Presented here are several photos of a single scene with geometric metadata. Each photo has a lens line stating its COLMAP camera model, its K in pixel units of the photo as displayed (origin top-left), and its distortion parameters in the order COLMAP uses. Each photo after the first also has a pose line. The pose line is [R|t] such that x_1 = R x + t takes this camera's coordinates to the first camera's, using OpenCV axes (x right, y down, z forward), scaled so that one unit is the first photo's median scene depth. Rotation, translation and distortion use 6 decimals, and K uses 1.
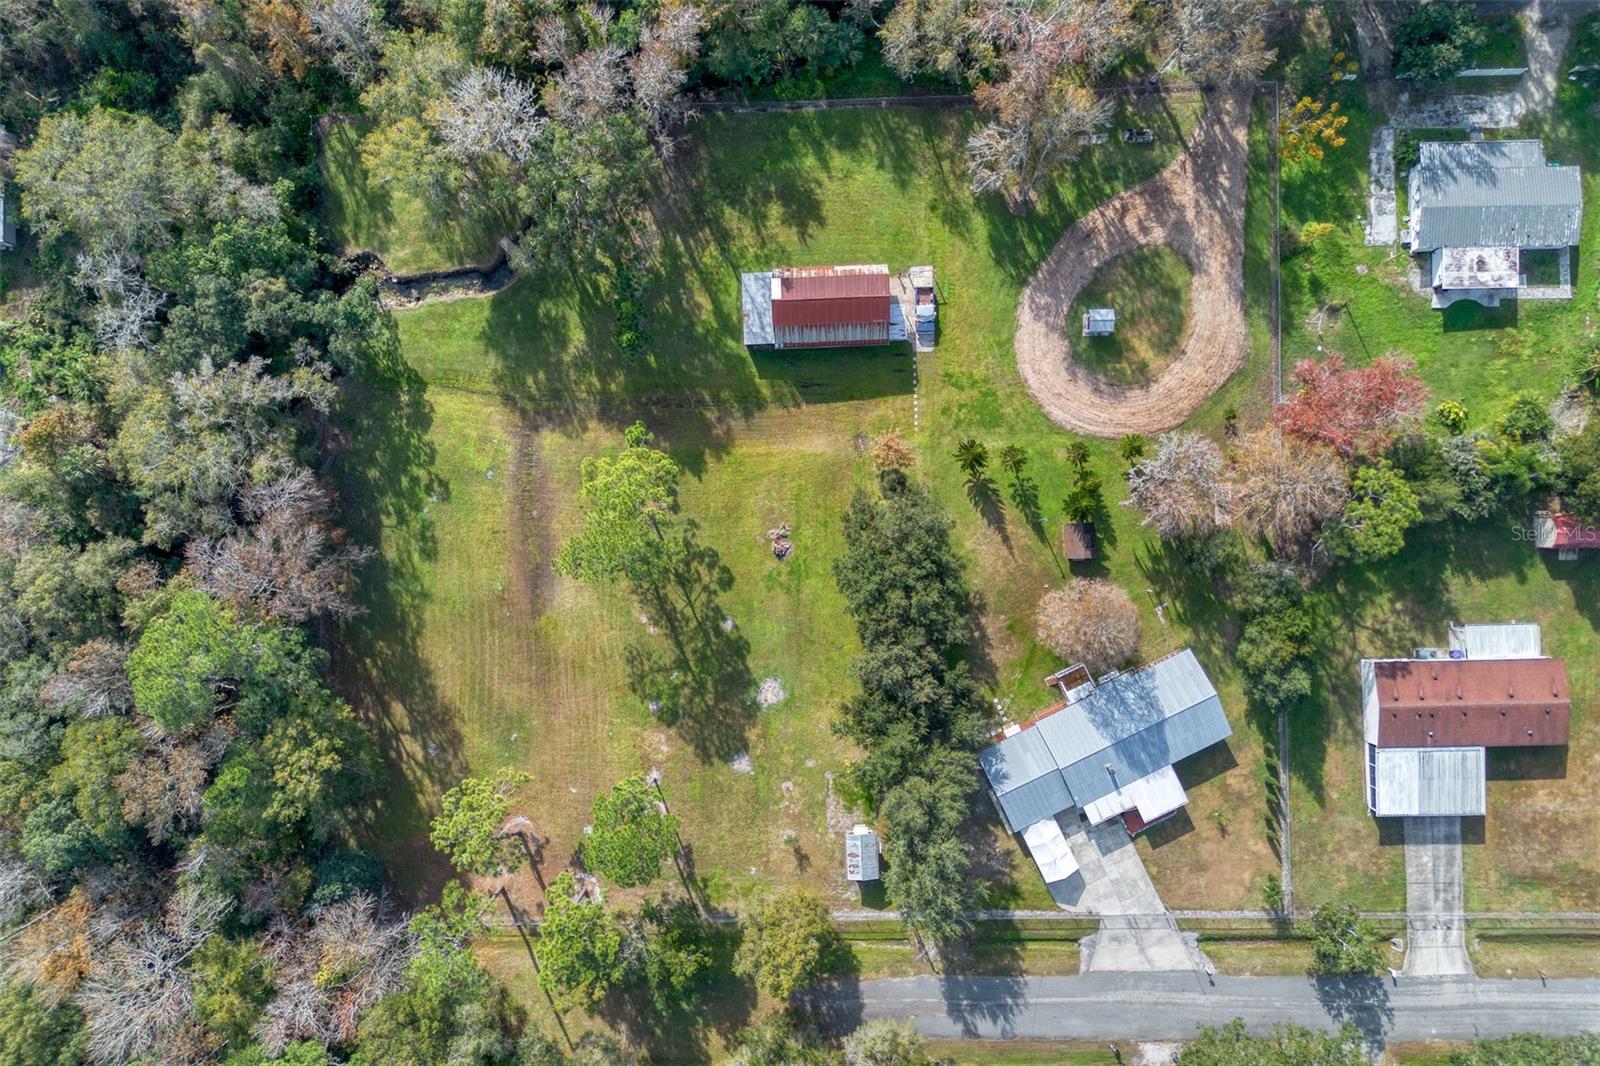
lens RADIAL K [[1125.0, 0, 825.5], [0, 1125.0, 536.7], [0, 0, 1]] dist [-0.010270, -0.007887]
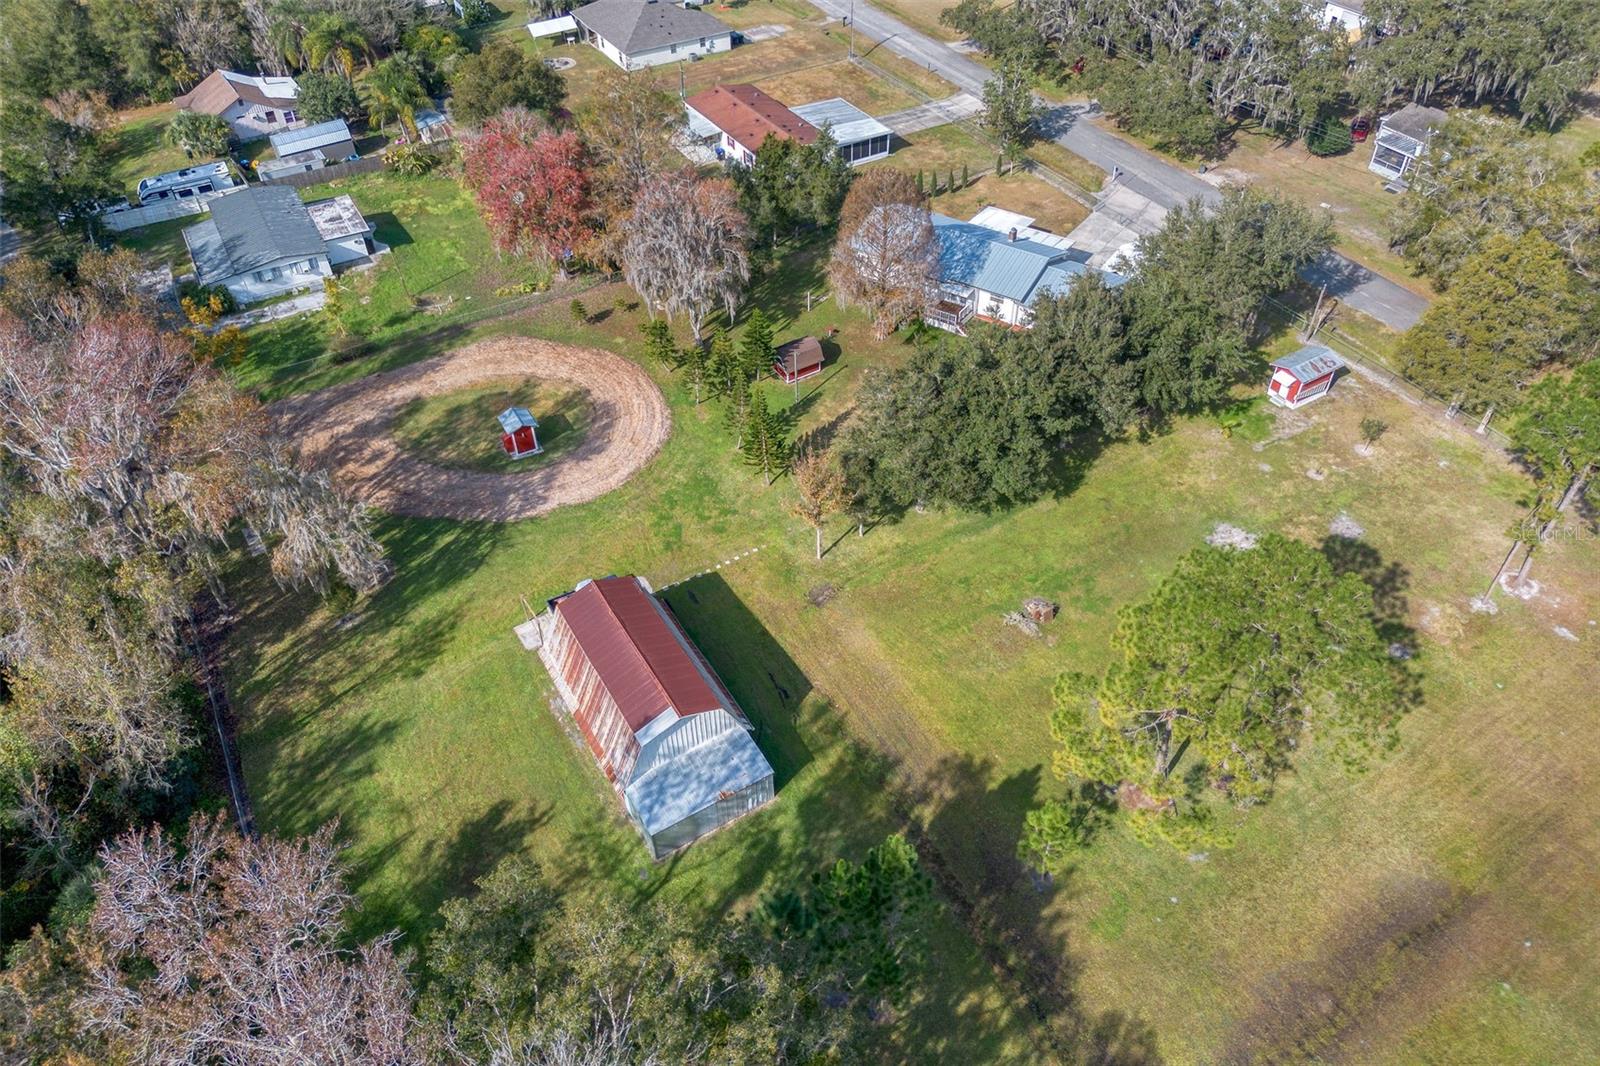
lens RADIAL K [[1125.0, 0, 825.5], [0, 1125.0, 536.7], [0, 0, 1]] dist [-0.010270, -0.007887]
pose [[-0.500241, -0.533372, 0.682109, -0.367162], [0.864704, -0.348873, 0.361351, -0.294380], [0.045235, 0.770585, 0.635730, 0.579347]]
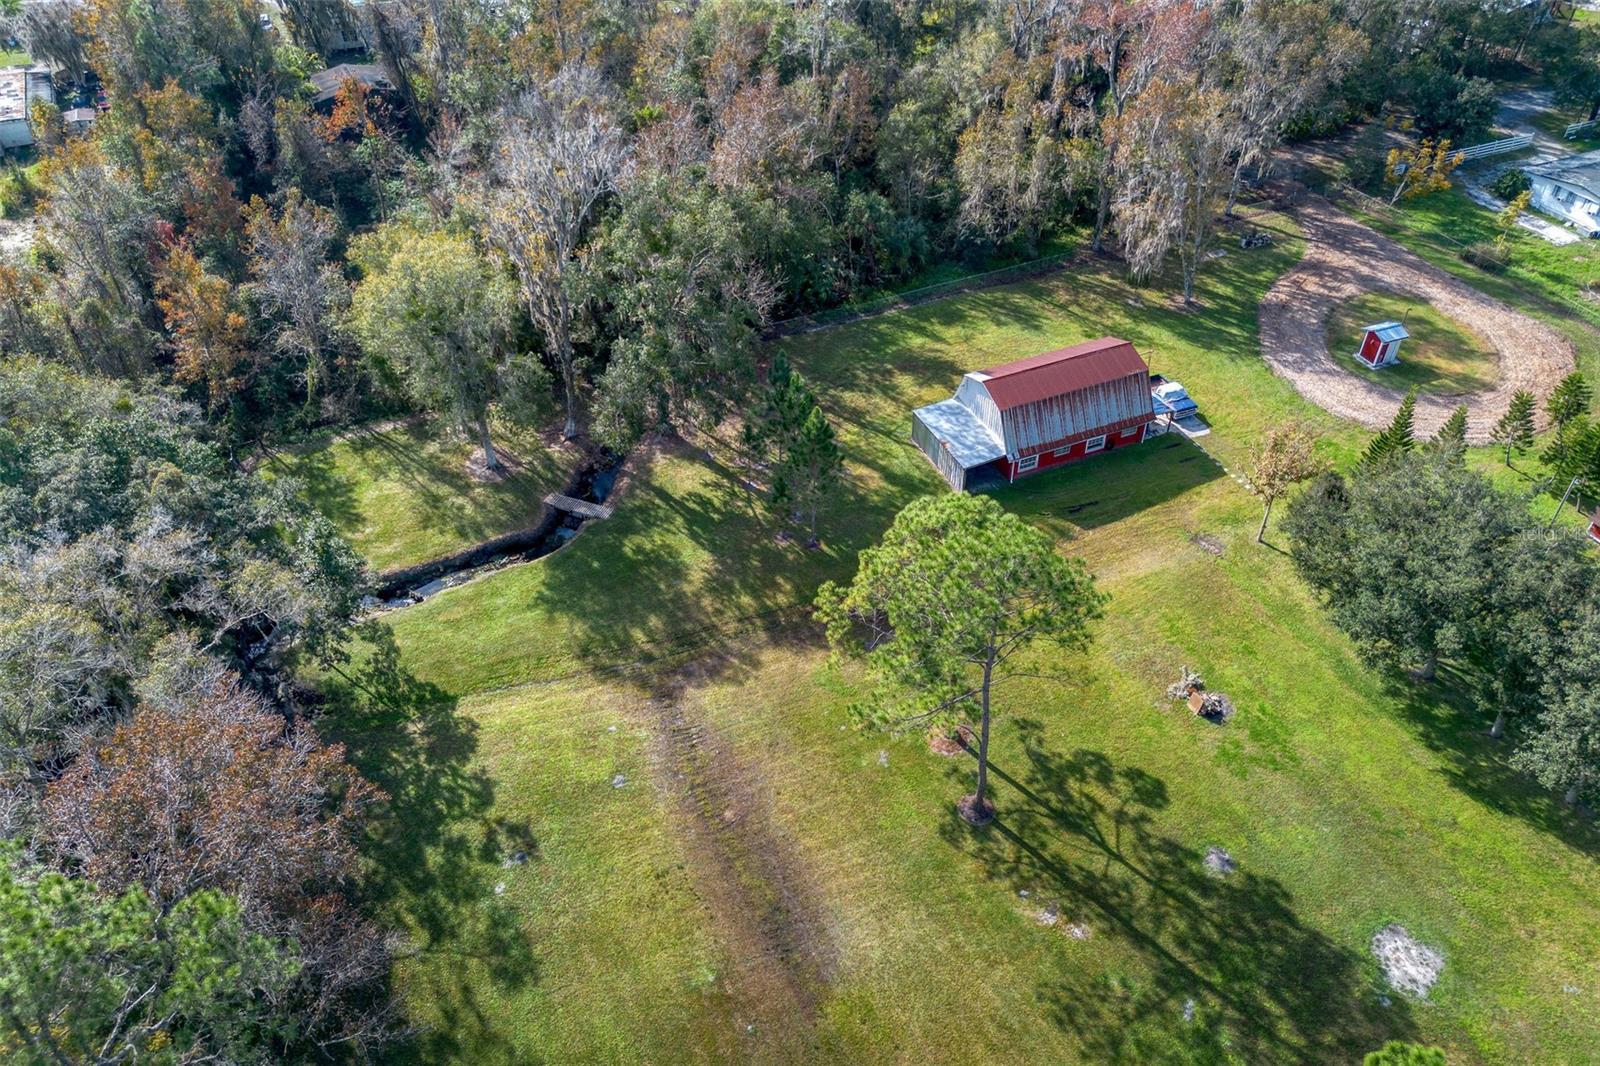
lens RADIAL K [[1051.0, 0, 715.7], [0, 1051.0, 534.2], [0, 0, 1]] dist [-0.003277, -0.005762]
pose [[0.948989, -0.197228, 0.246009, -0.358554], [0.315085, 0.622521, -0.716372, 0.237669], [-0.011857, 0.757343, 0.652910, 0.622337]]
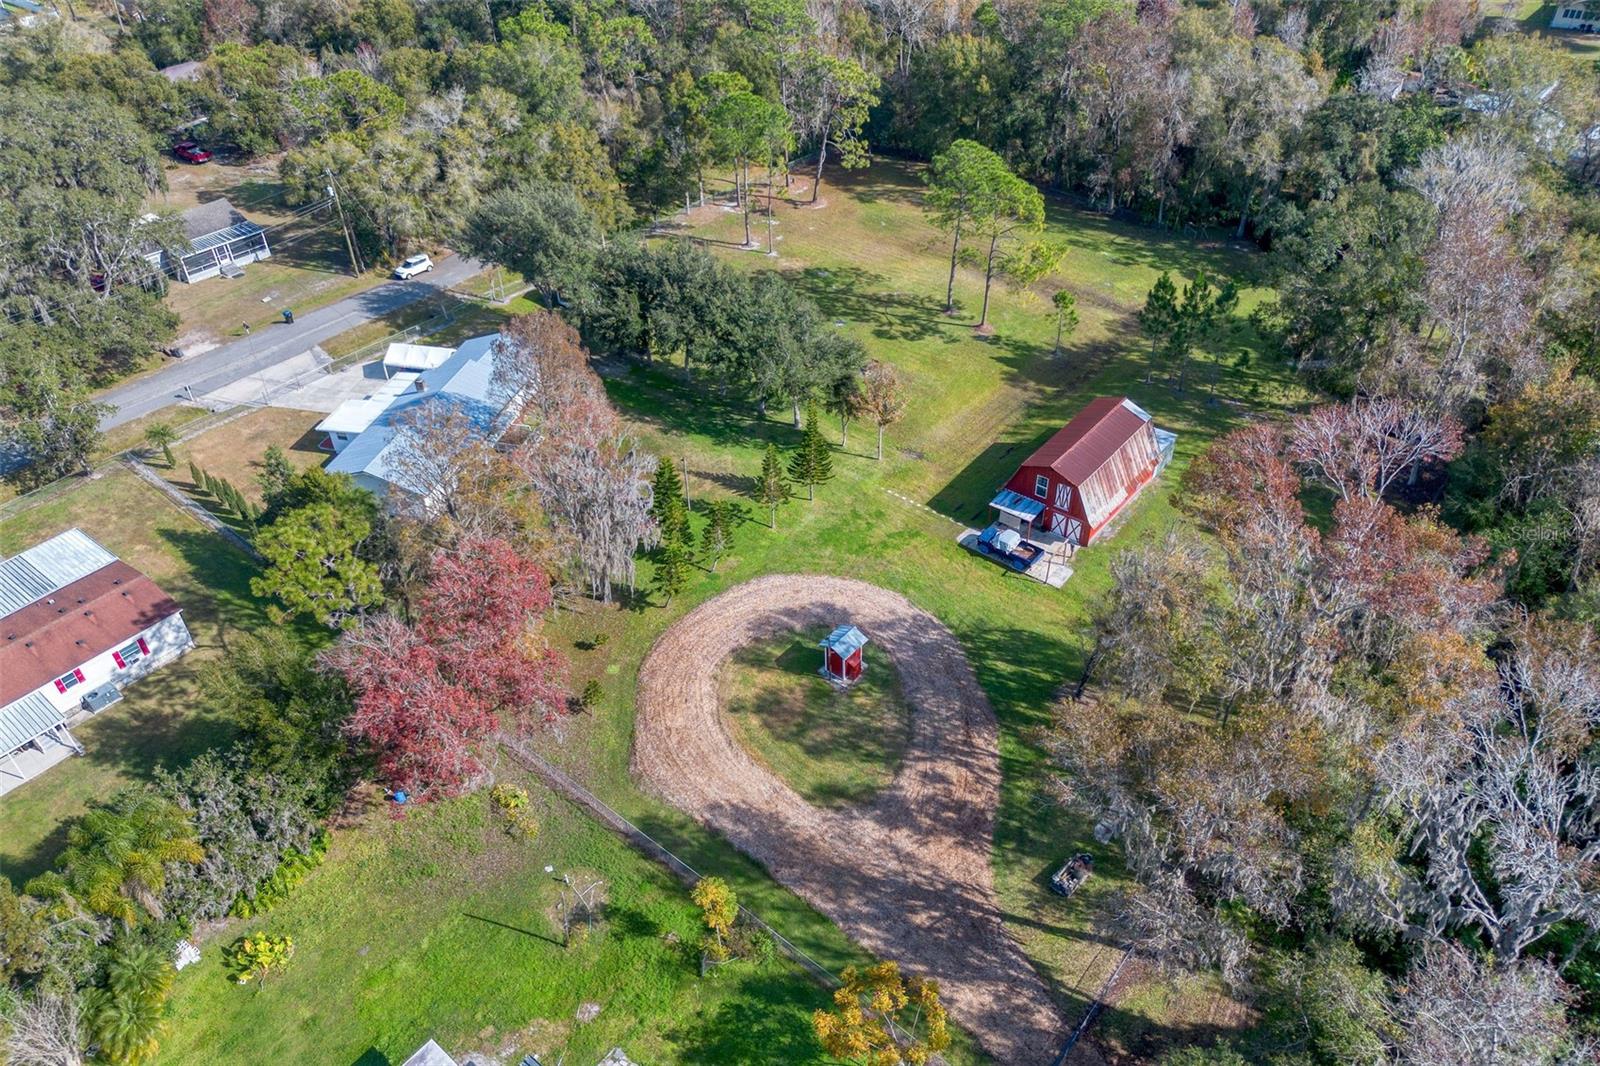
lens RADIAL K [[1125.0, 0, 825.5], [0, 1125.0, 536.7], [0, 0, 1]] dist [-0.010270, -0.007887]
pose [[-0.632444, 0.534427, -0.560716, 0.552818], [-0.772754, -0.385269, 0.504400, -0.458655], [0.053538, 0.752300, 0.656641, 0.516070]]
